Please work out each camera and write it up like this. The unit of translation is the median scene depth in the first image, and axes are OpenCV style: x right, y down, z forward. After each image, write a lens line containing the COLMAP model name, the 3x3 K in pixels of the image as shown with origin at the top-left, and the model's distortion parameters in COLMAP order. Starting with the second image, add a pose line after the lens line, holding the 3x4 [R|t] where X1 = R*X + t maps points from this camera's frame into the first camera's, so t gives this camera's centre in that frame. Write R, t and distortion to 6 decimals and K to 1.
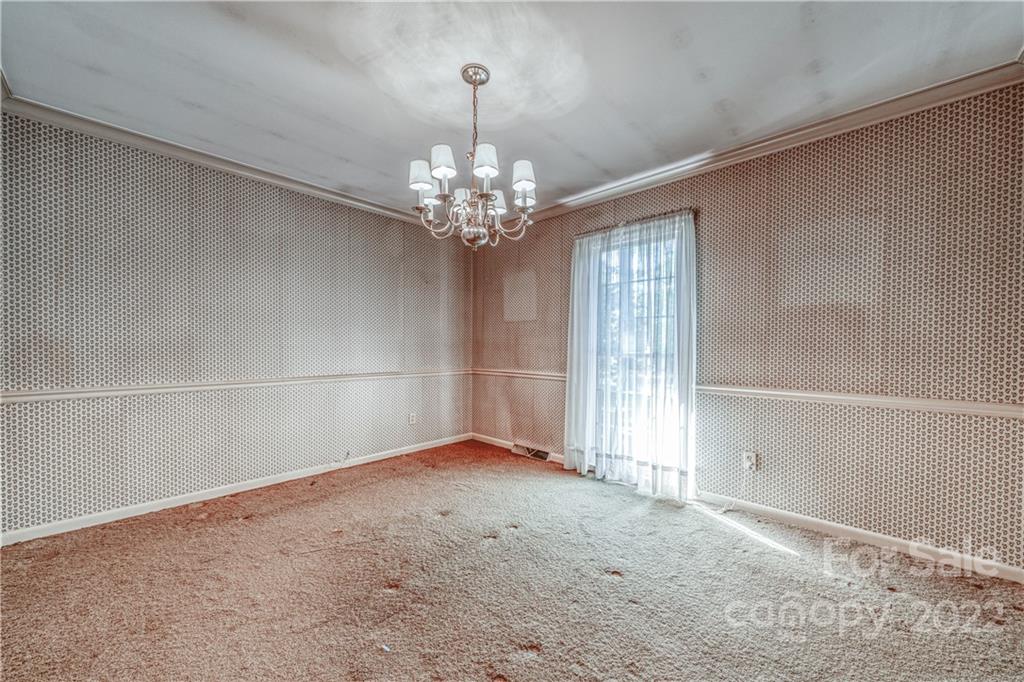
lens RADIAL K [[373.2, 0, 516.0], [0, 373.2, 350.6], [0, 0, 1]] dist [-0.004575, -0.000578]
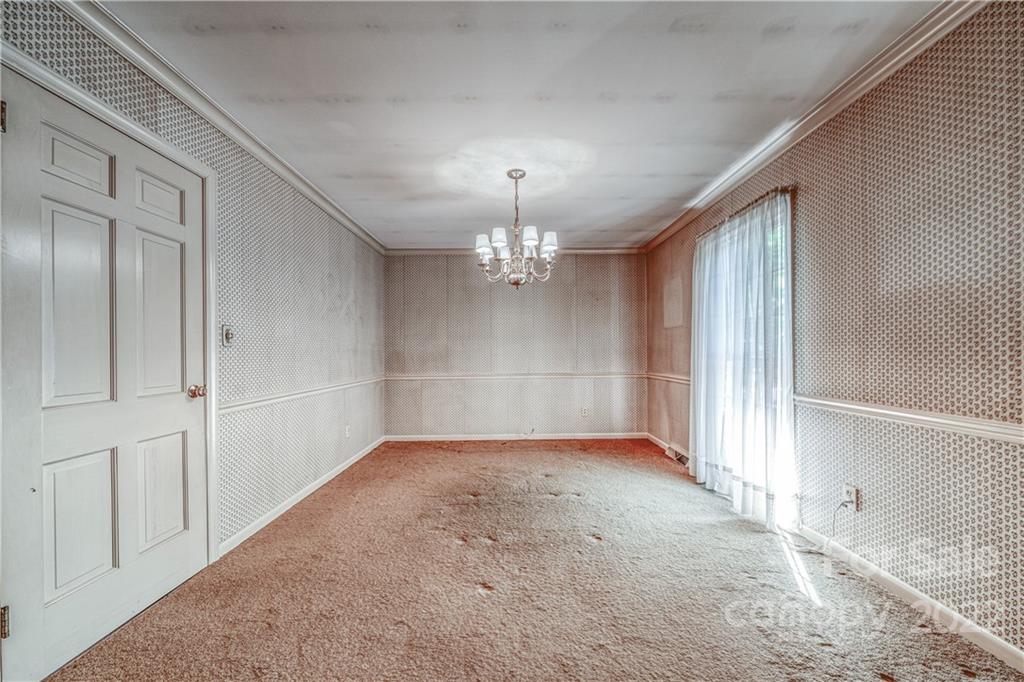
lens RADIAL K [[373.2, 0, 513.1], [0, 373.2, 350.0], [0, 0, 1]] dist [-0.004575, -0.000578]
pose [[0.689642, -0.017632, -0.723936, 0.651396], [0.004310, 0.999786, -0.020246, 0.004330], [0.724138, 0.010842, 0.689570, -0.031980]]
